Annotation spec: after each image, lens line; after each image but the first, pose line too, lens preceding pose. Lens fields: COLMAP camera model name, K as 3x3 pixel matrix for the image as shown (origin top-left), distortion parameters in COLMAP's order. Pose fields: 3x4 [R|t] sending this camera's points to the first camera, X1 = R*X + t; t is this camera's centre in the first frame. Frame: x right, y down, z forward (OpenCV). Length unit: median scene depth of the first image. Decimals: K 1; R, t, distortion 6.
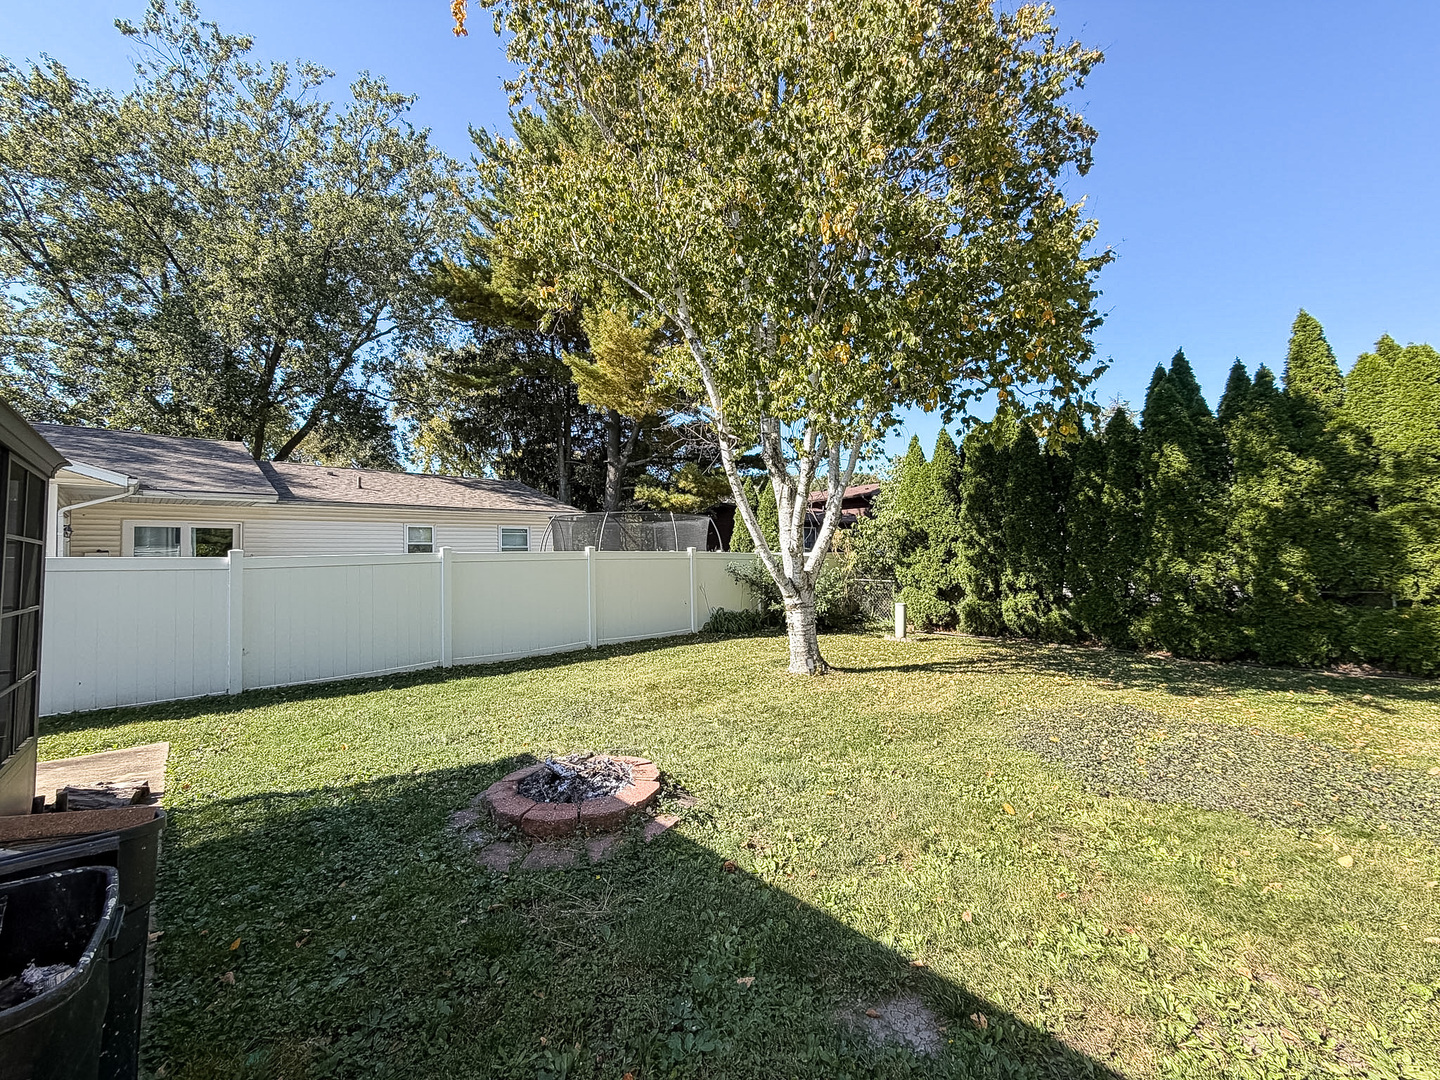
lens RADIAL K [[589.9, 0, 724.9], [0, 589.9, 541.6], [0, 0, 1]] dist [0.008355, -0.001589]
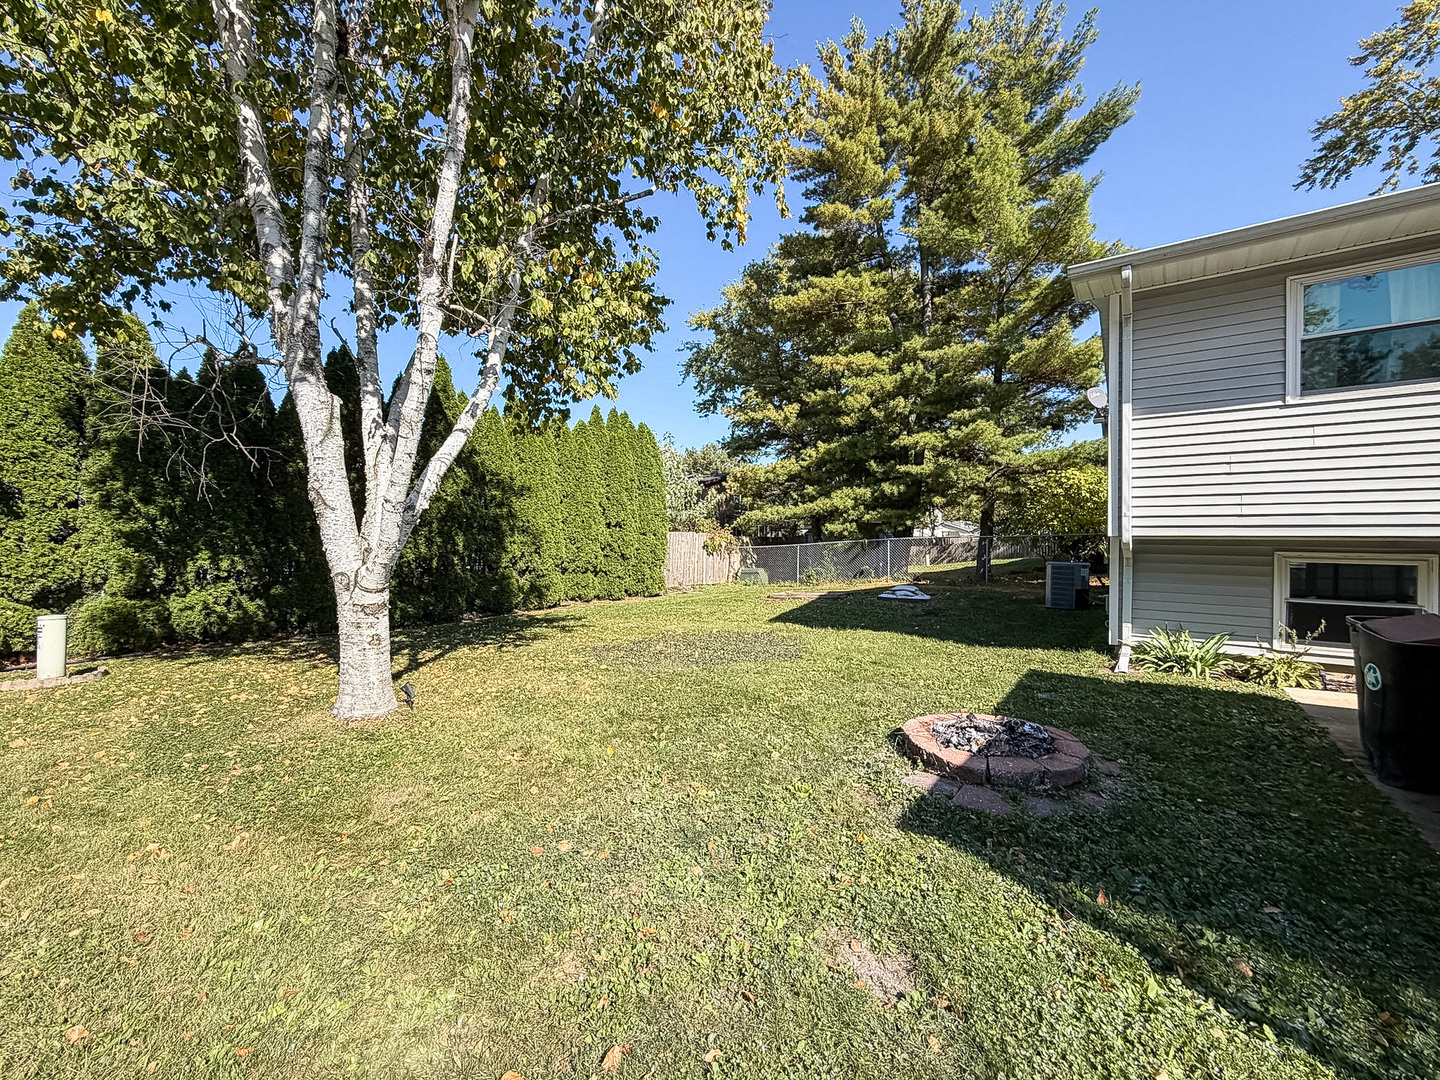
lens RADIAL K [[589.9, 0, 717.2], [0, 589.9, 537.0], [0, 0, 1]] dist [0.008355, -0.001589]
pose [[-0.206532, 0.012446, 0.978361, -0.348778], [-0.036534, 0.999124, -0.020422, 0.018426], [-0.977758, -0.039961, -0.205896, 0.496616]]
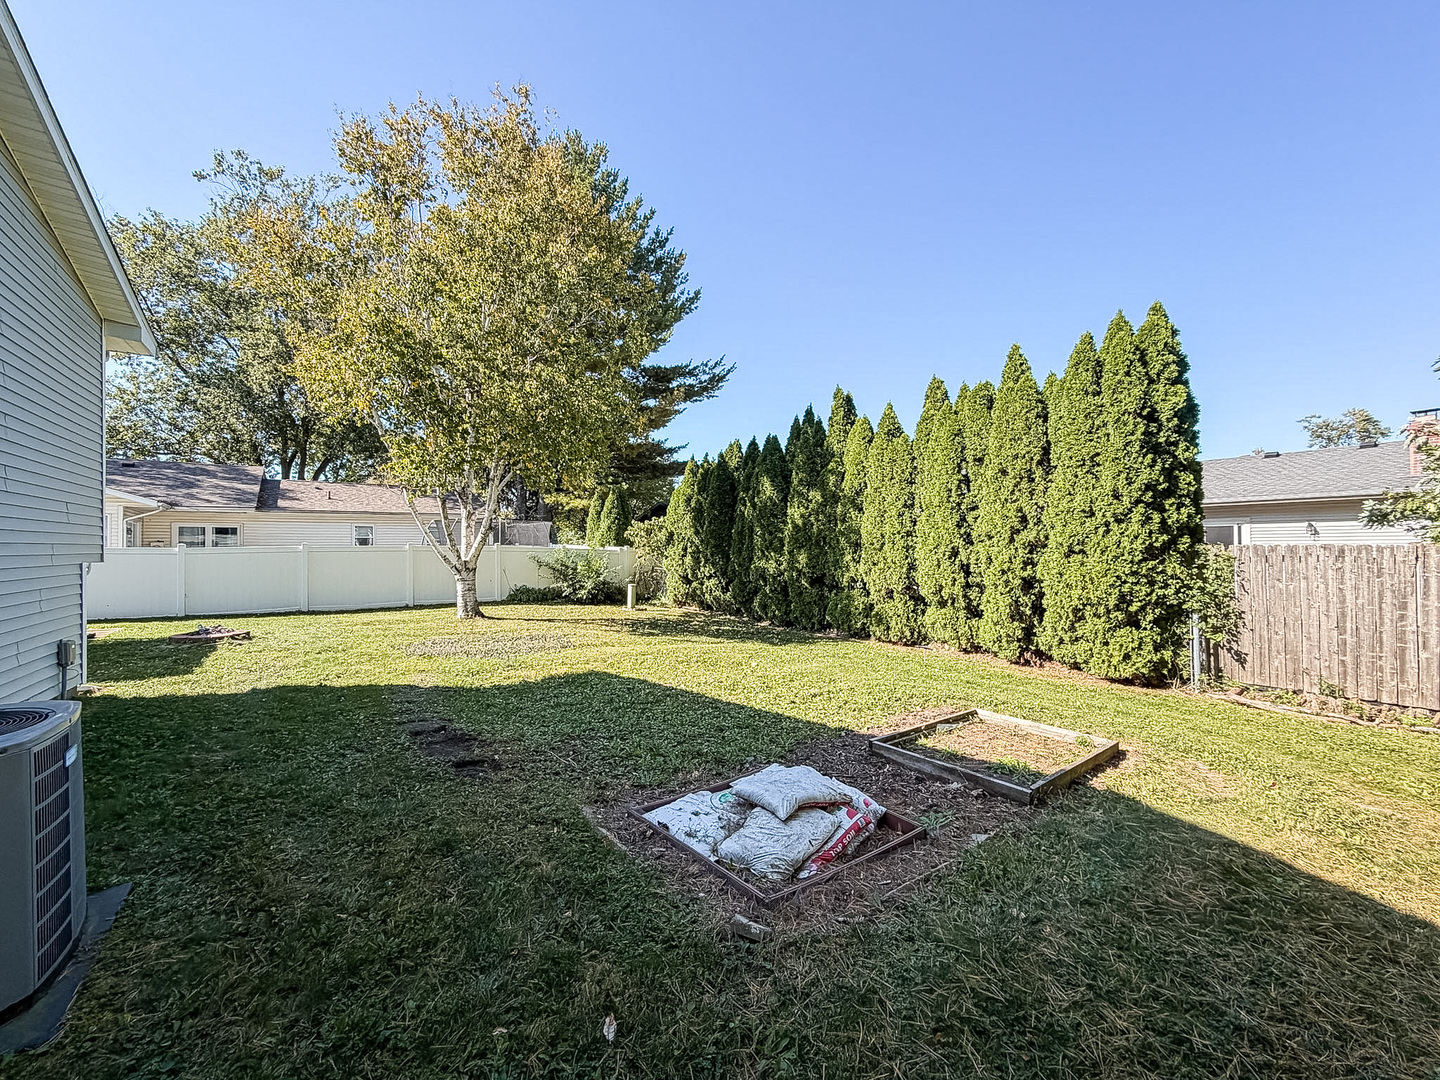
lens RADIAL K [[589.9, 0, 716.3], [0, 589.9, 543.7], [0, 0, 1]] dist [0.008355, -0.001589]
pose [[0.987047, 0.009947, -0.160121, 0.705688], [-0.005115, 0.999520, 0.030561, -0.037017], [0.160348, -0.029346, 0.986624, -0.369365]]
